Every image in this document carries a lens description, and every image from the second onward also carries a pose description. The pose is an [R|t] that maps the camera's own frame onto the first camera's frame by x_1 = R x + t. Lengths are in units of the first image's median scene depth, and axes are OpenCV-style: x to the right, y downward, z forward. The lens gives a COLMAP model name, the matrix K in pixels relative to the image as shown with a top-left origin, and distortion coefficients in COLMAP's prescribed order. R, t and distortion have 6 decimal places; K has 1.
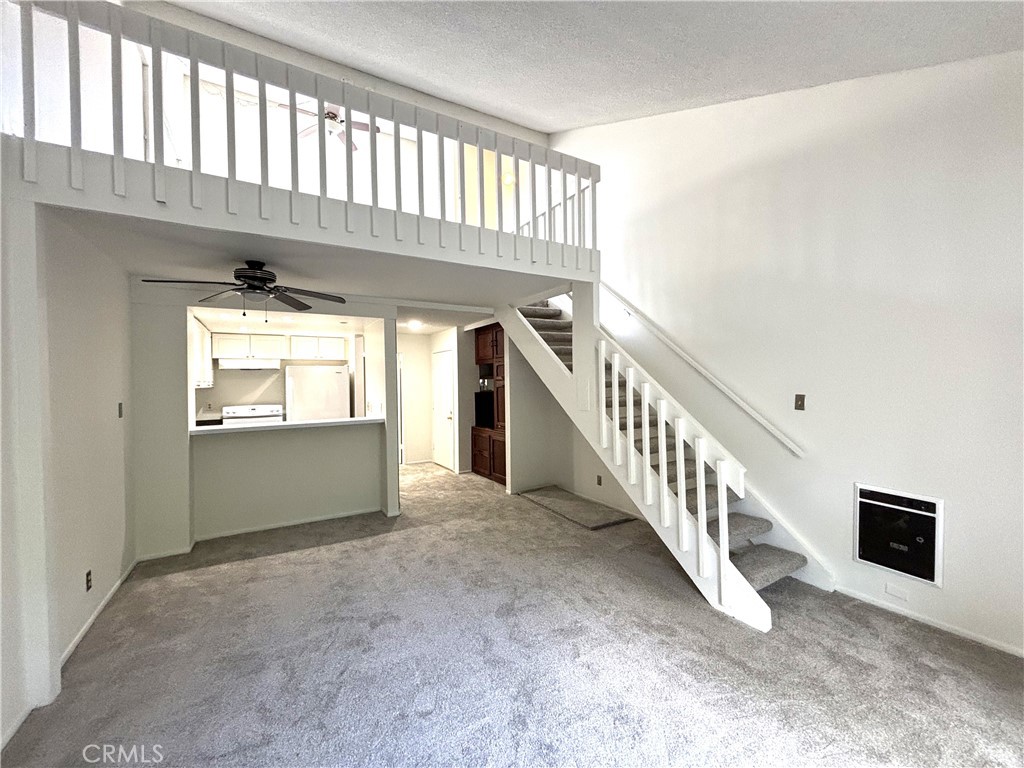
lens RADIAL K [[414.2, 0, 513.9], [0, 414.2, 380.7], [0, 0, 1]] dist [0.001372, -0.000148]
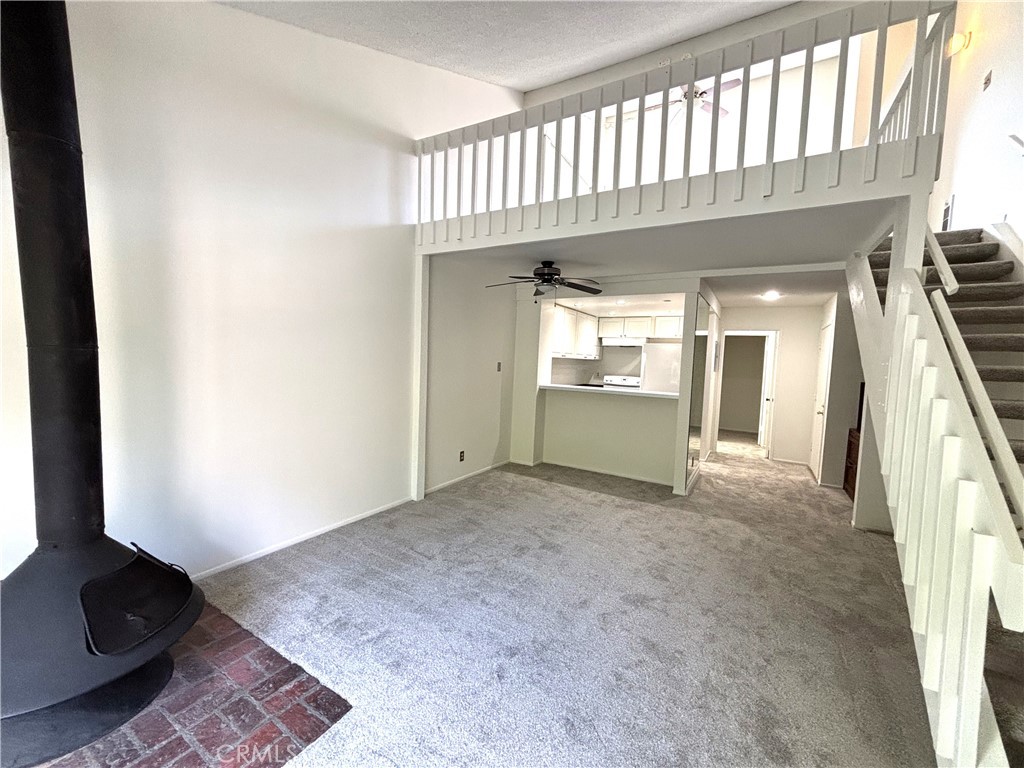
lens RADIAL K [[413.0, 0, 512.0], [0, 413.0, 384.0], [0, 0, 1]] dist [0.003189, -0.000006]
pose [[0.475125, 0.088904, -0.875415, 0.410578], [-0.047177, 0.996026, 0.075548, 0.009805], [0.878653, 0.005405, 0.477431, 0.204492]]
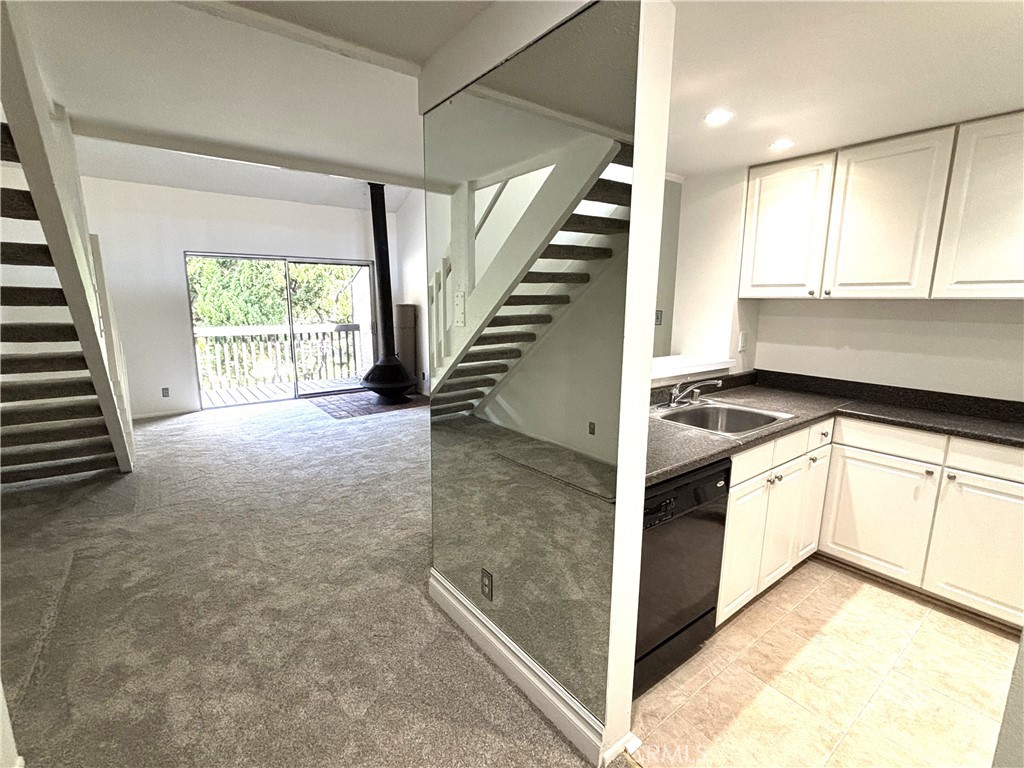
lens RADIAL K [[471.0, 0, 510.6], [0, 471.0, 383.7], [0, 0, 1]] dist [0.001049, 0.000688]
pose [[-0.993271, 0.028489, -0.112254, -0.354472], [0.007922, 0.983715, 0.179558, 0.015595], [0.115542, 0.177460, -0.977322, 1.678884]]
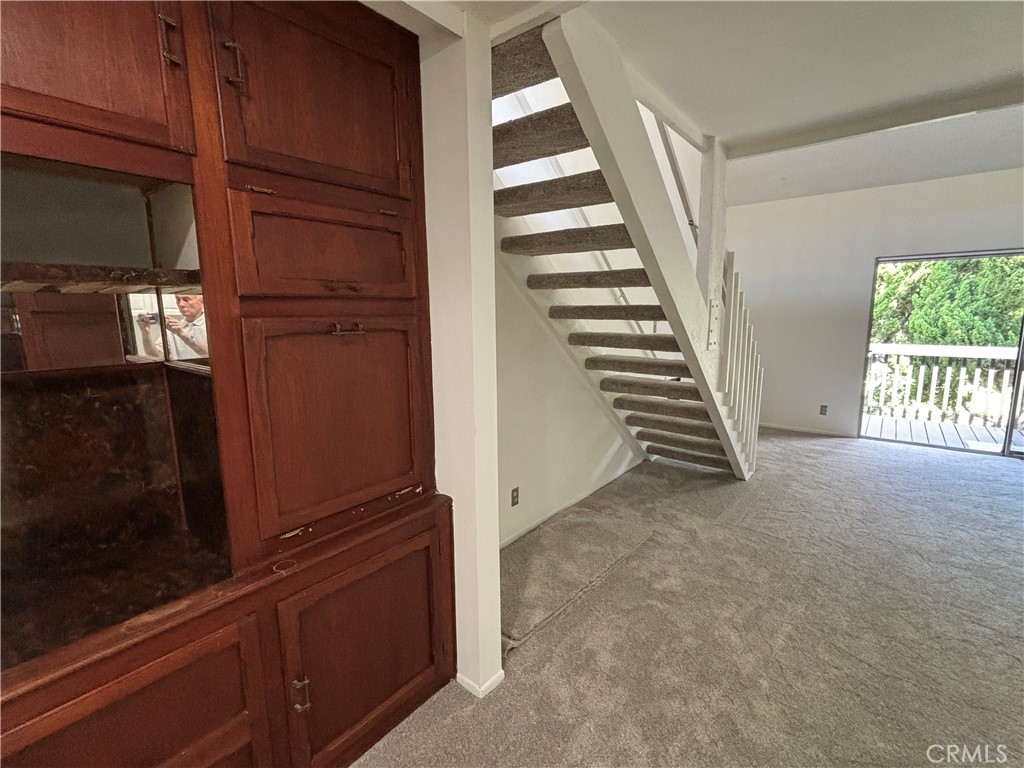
lens RADIAL K [[471.0, 0, 510.6], [0, 471.0, 383.7], [0, 0, 1]] dist [0.001049, 0.000688]
pose [[-0.347026, -0.124697, 0.929529, -0.413495], [0.014077, 0.990317, 0.138107, 0.014545], [-0.937750, 0.061012, -0.341910, 1.466996]]
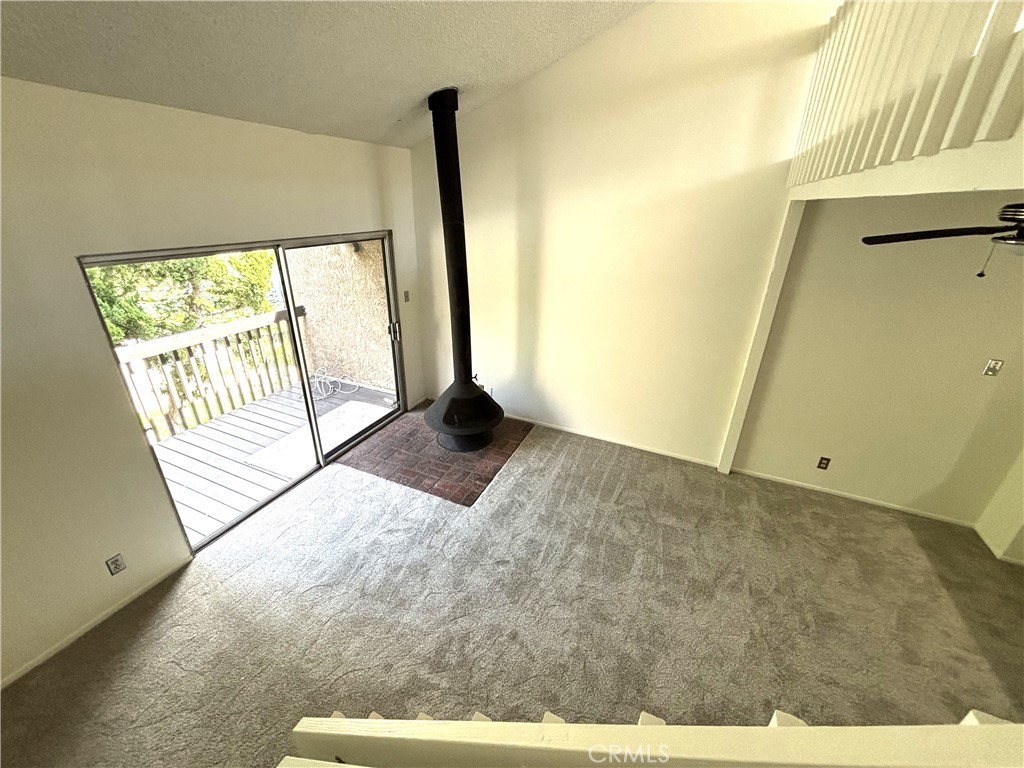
lens RADIAL K [[414.2, 0, 513.9], [0, 414.2, 380.7], [0, 0, 1]] dist [0.001372, -0.000148]
pose [[-0.812730, 0.226174, -0.536951, 0.324159], [-0.016955, 0.912009, 0.409819, -0.208046], [0.582394, 0.342176, -0.737382, 0.841374]]
